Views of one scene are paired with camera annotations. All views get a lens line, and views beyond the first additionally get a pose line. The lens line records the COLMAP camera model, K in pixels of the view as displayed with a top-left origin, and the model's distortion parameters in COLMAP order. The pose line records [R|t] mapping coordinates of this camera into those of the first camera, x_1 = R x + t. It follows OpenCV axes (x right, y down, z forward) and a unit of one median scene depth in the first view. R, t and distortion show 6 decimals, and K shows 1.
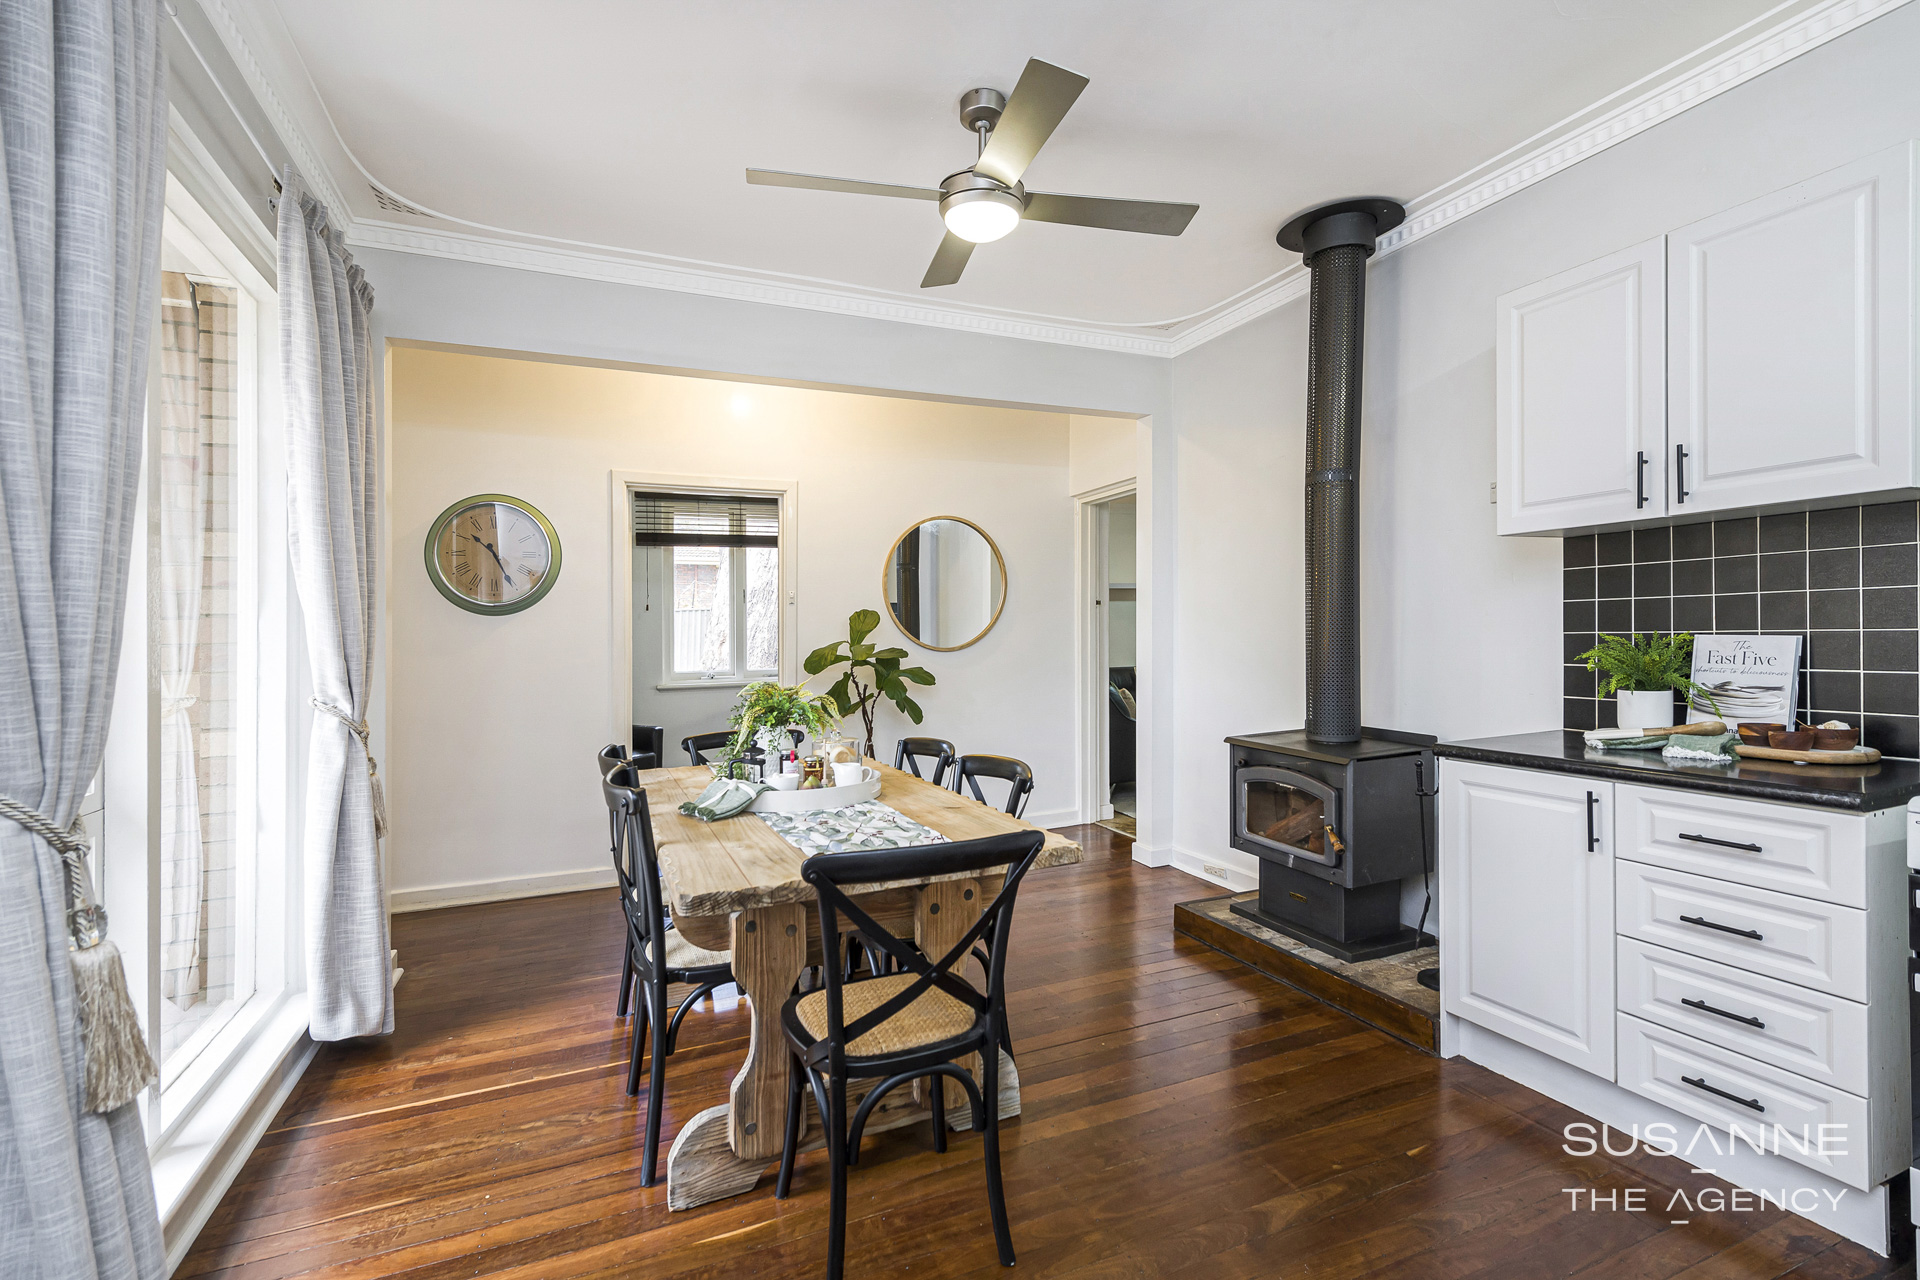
lens RADIAL K [[861.7, 0, 957.4], [0, 861.7, 627.8], [0, 0, 1]] dist [0.021171, -0.000206]
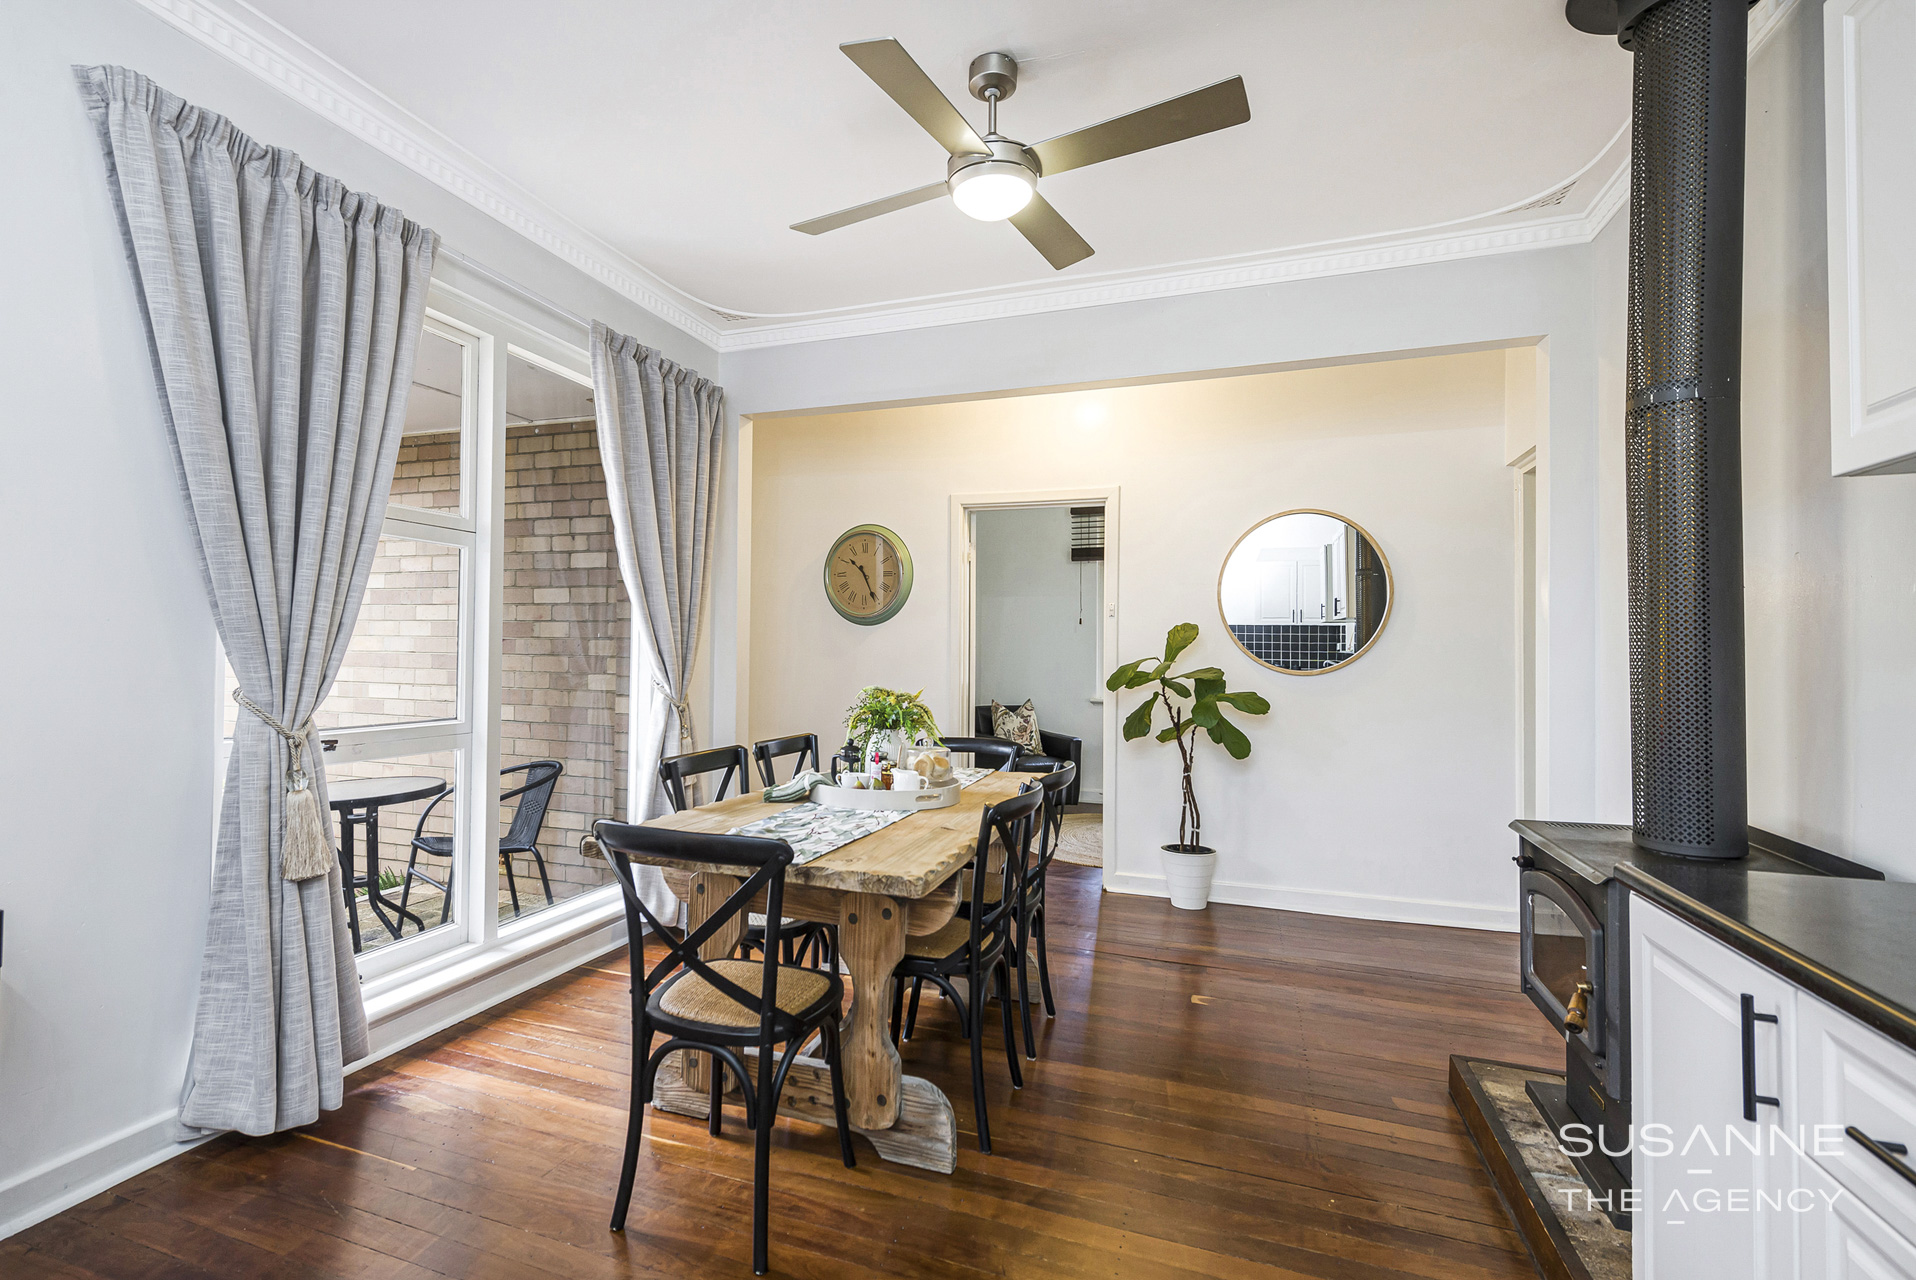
lens RADIAL K [[916.7, 0, 956.5], [0, 916.7, 637.4], [0, 0, 1]] dist [0.015478, 0.000040]
pose [[0.712444, 0.017710, -0.701506, 0.622857], [-0.025564, 0.999673, -0.000725, -0.000037], [0.701263, 0.018450, 0.712663, 0.256956]]
